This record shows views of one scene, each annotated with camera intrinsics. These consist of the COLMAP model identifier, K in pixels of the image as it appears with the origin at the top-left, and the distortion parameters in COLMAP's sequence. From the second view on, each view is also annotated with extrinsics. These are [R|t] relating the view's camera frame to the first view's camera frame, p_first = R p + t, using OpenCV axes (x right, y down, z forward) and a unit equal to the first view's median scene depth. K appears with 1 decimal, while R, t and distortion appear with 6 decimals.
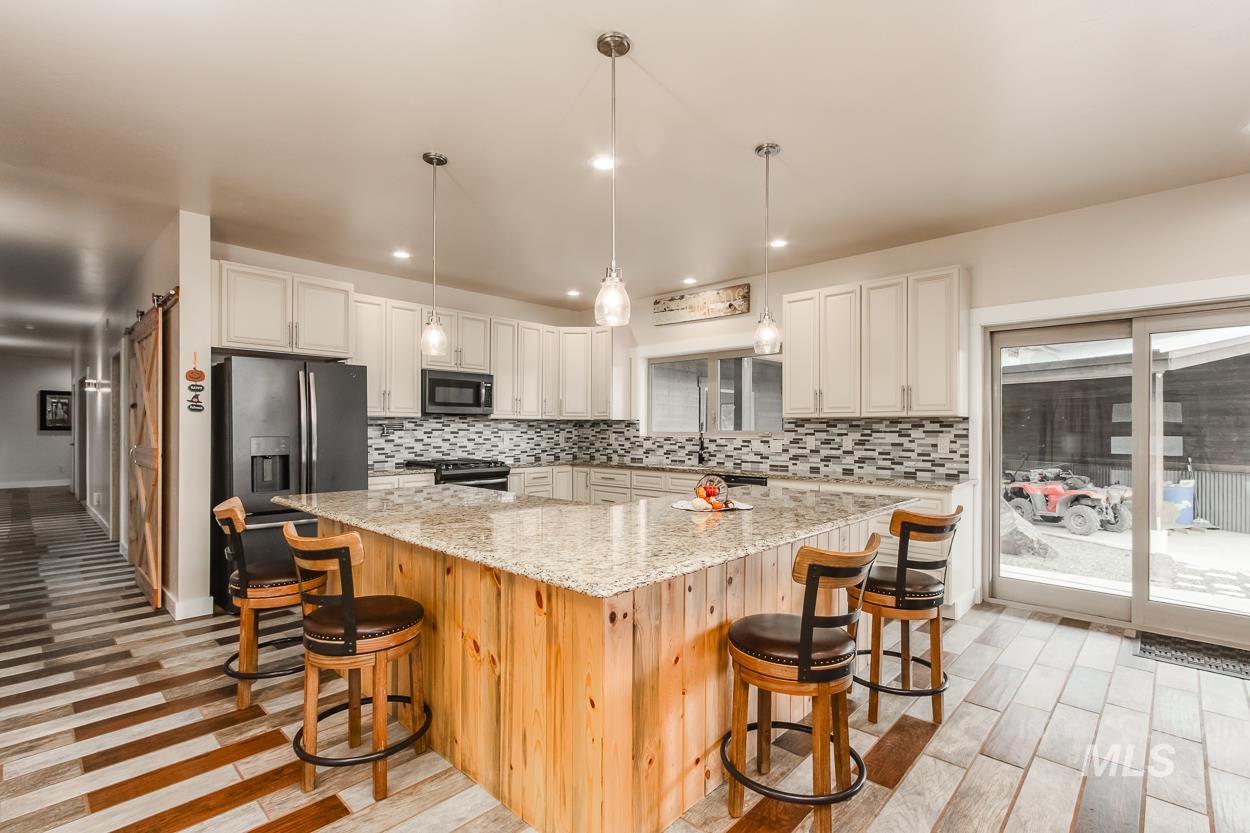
lens RADIAL K [[584.2, 0, 624.3], [0, 584.2, 419.2], [0, 0, 1]] dist [0.010997, 0.002347]
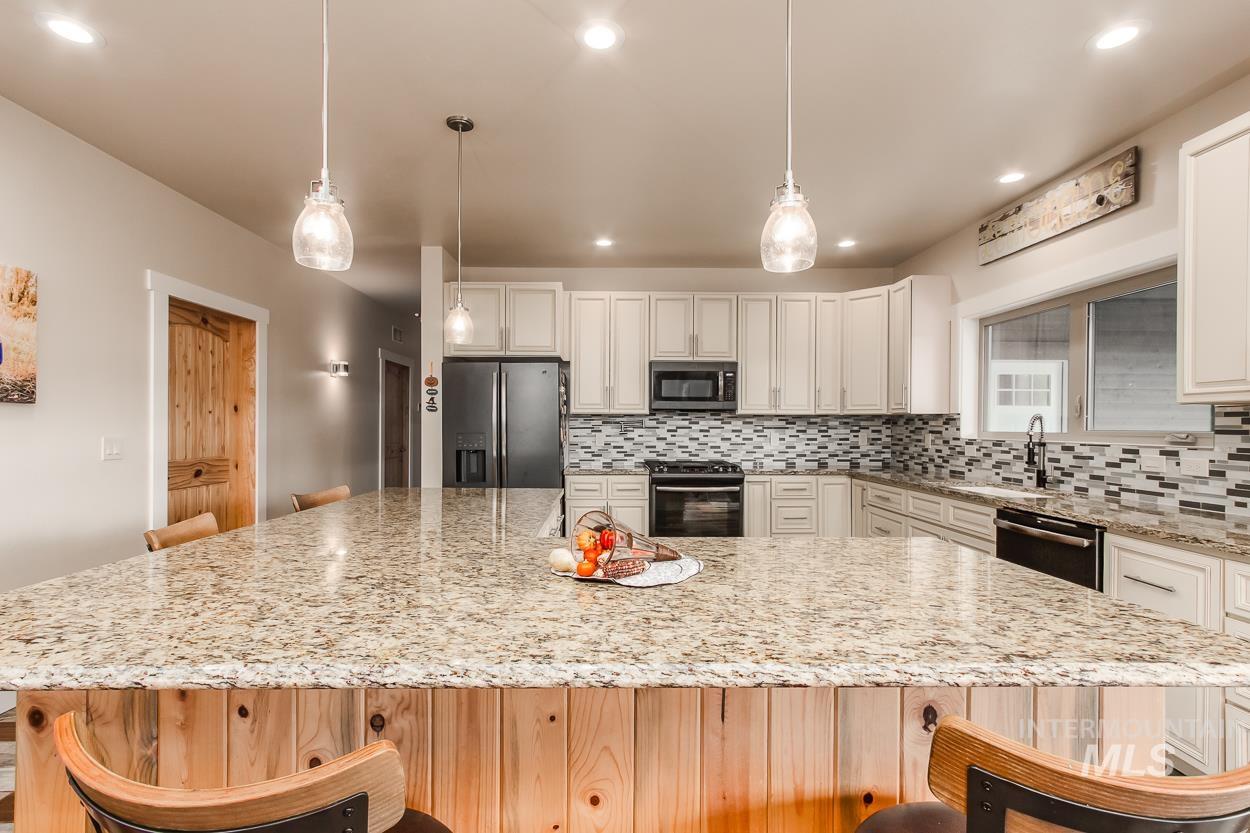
lens RADIAL K [[584.2, 0, 624.5], [0, 584.2, 421.3], [0, 0, 1]] dist [0.010997, 0.002347]
pose [[0.695042, -0.005199, -0.718950, 0.266256], [0.010200, 0.999945, 0.002630, 0.005020], [0.718897, -0.009161, 0.695056, 0.300846]]
